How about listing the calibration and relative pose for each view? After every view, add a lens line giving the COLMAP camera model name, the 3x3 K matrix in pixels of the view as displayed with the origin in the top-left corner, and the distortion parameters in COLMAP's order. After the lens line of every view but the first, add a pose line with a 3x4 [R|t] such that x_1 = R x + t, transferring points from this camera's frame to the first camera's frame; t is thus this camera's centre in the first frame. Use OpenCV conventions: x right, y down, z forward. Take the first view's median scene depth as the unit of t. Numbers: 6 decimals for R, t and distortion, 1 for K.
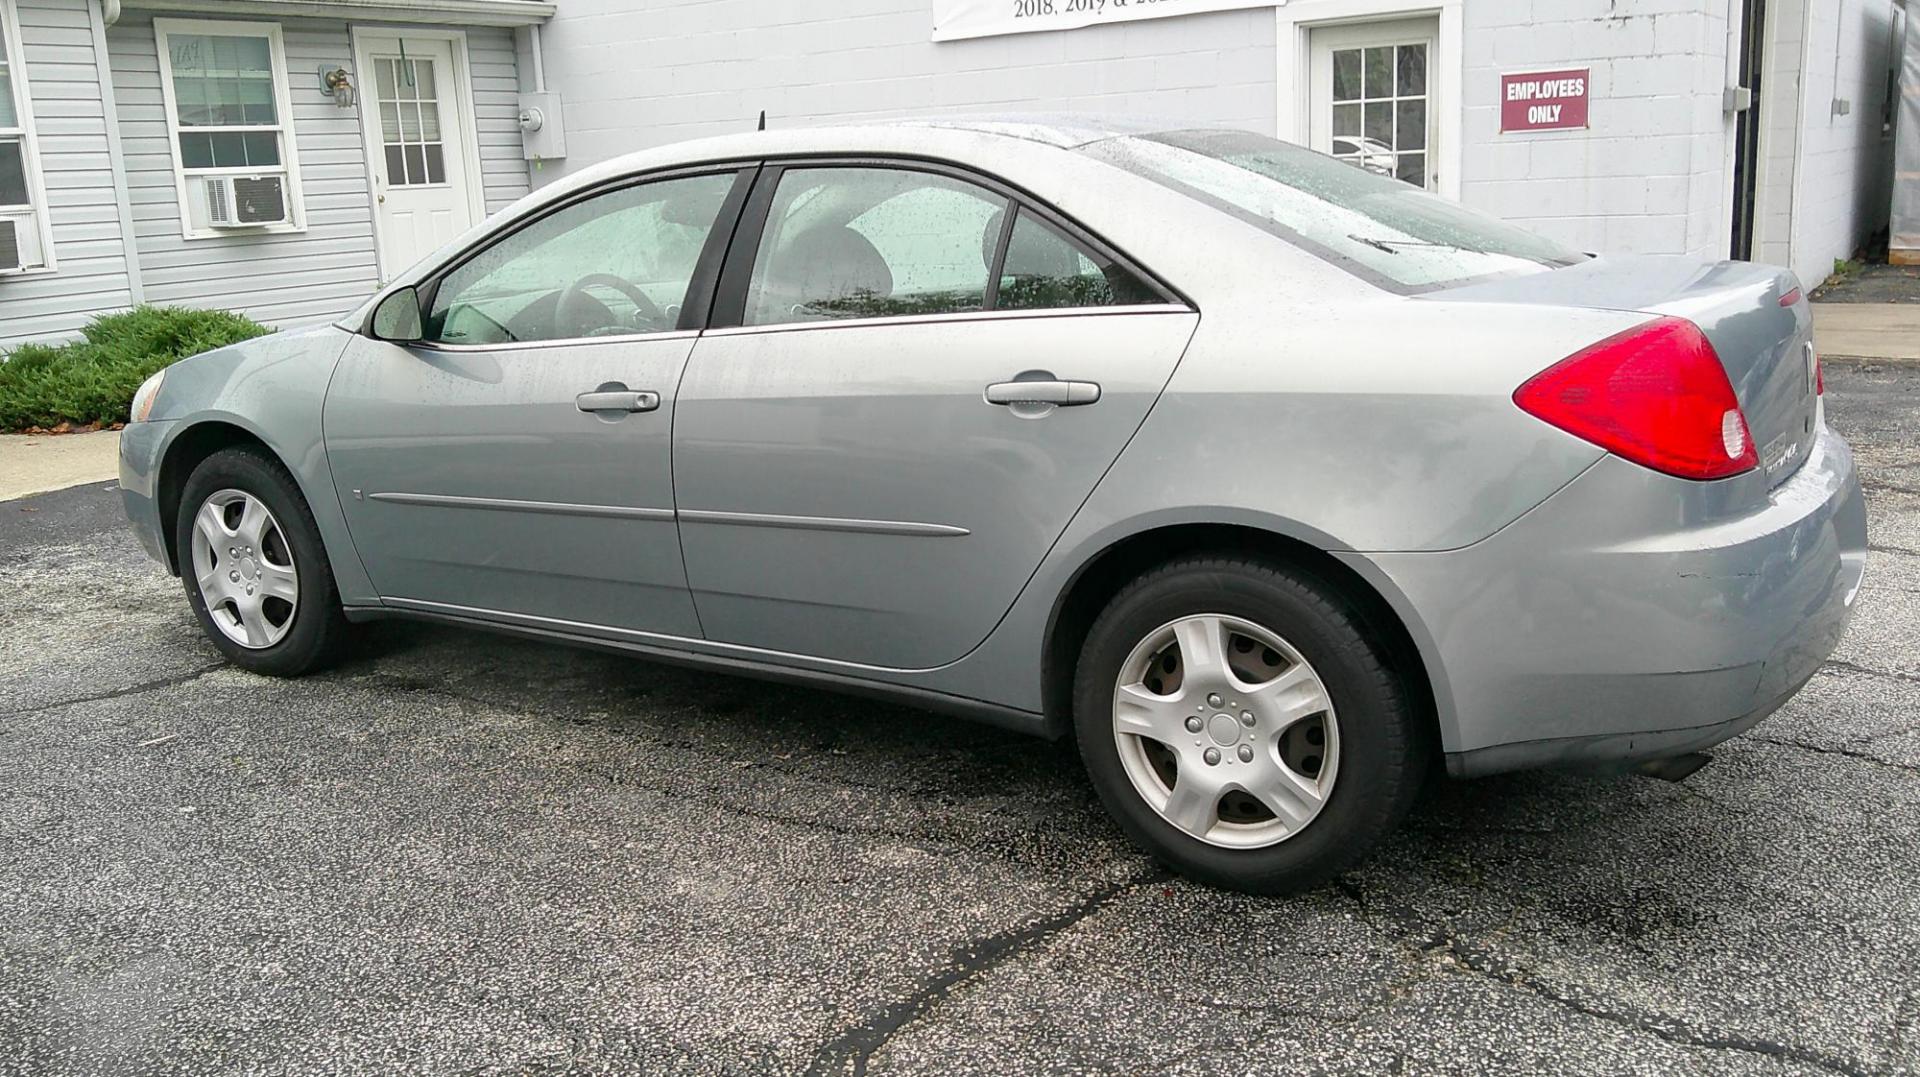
lens RADIAL K [[1699.8, 0, 930.6], [0, 1699.8, 533.0], [0, 0, 1]] dist [0.079995, -0.202932]
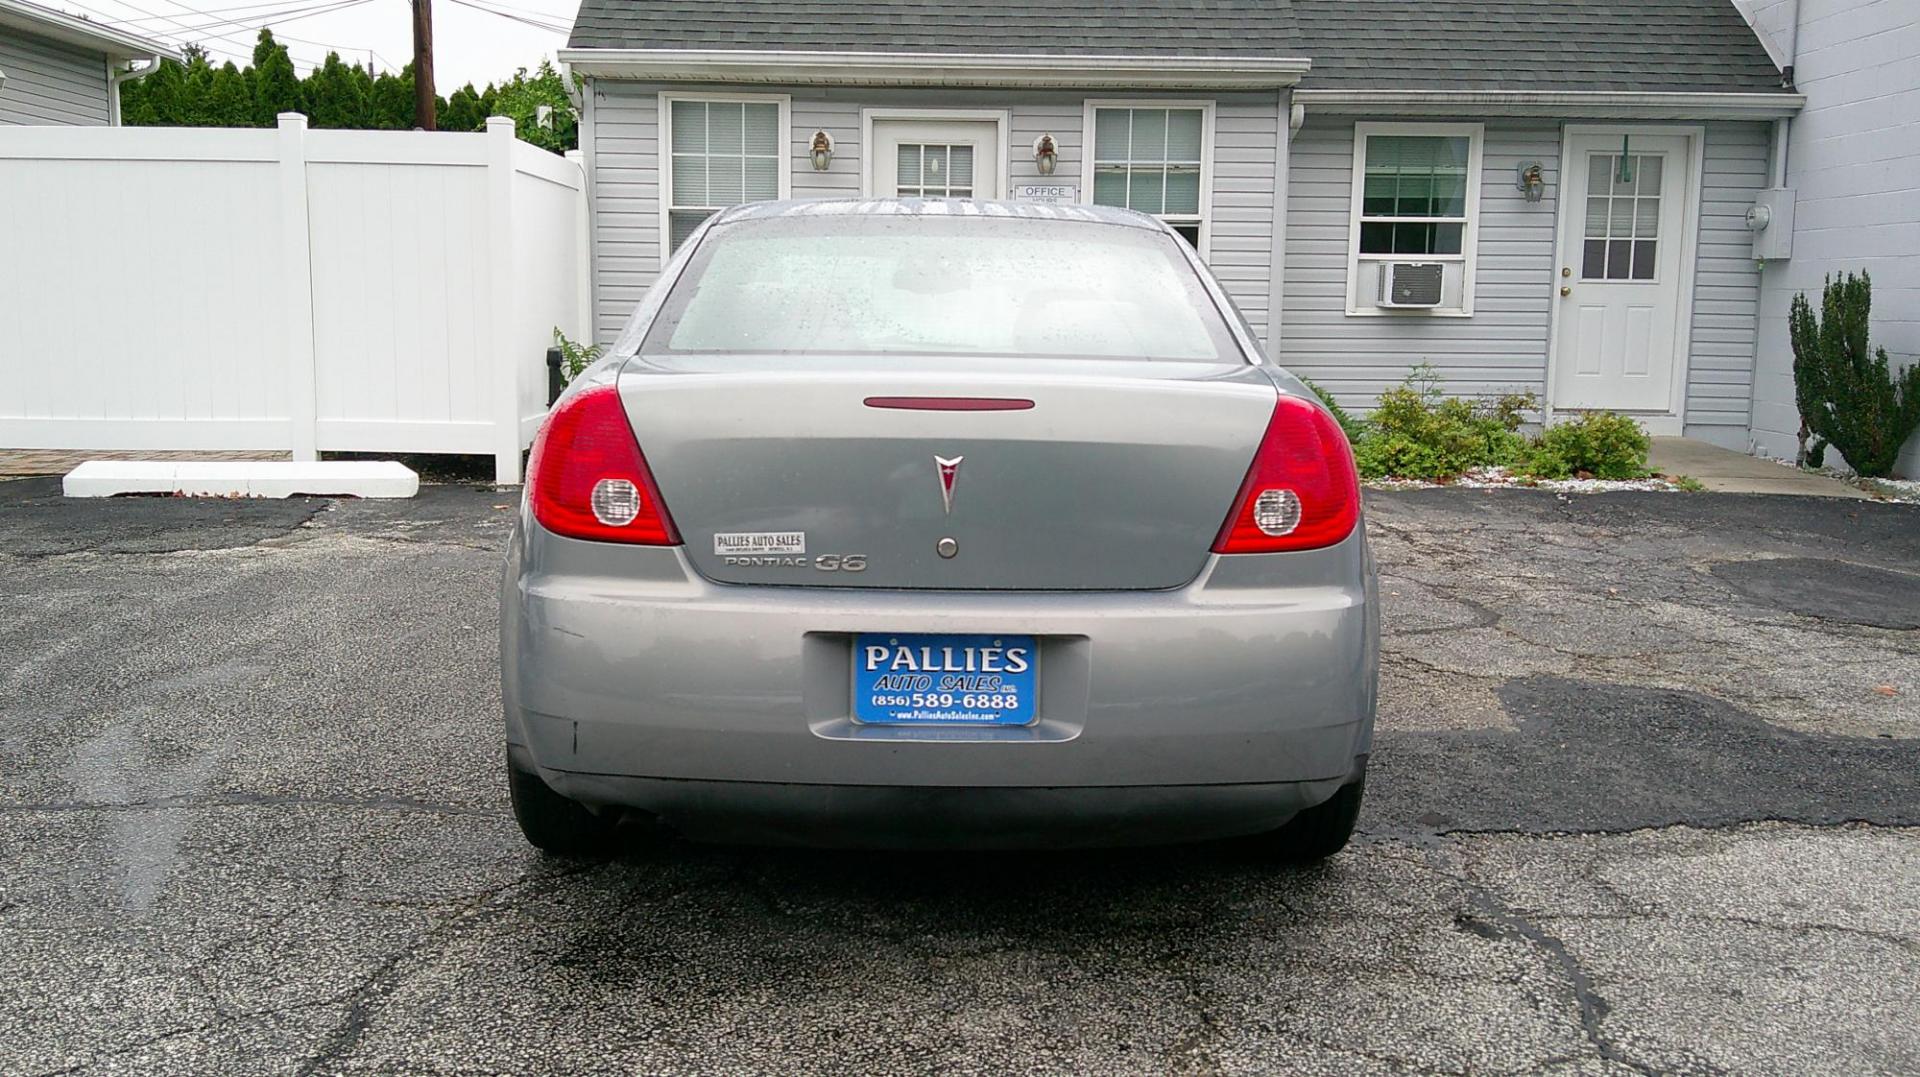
lens RADIAL K [[1699.8, 0, 930.6], [0, 1699.8, 533.0], [0, 0, 1]] dist [0.079995, -0.202932]
pose [[0.546765, 0.168011, -0.820256, 0.861053], [-0.214644, 0.975049, 0.056639, -0.081903], [0.809306, 0.145095, 0.569185, 0.353100]]
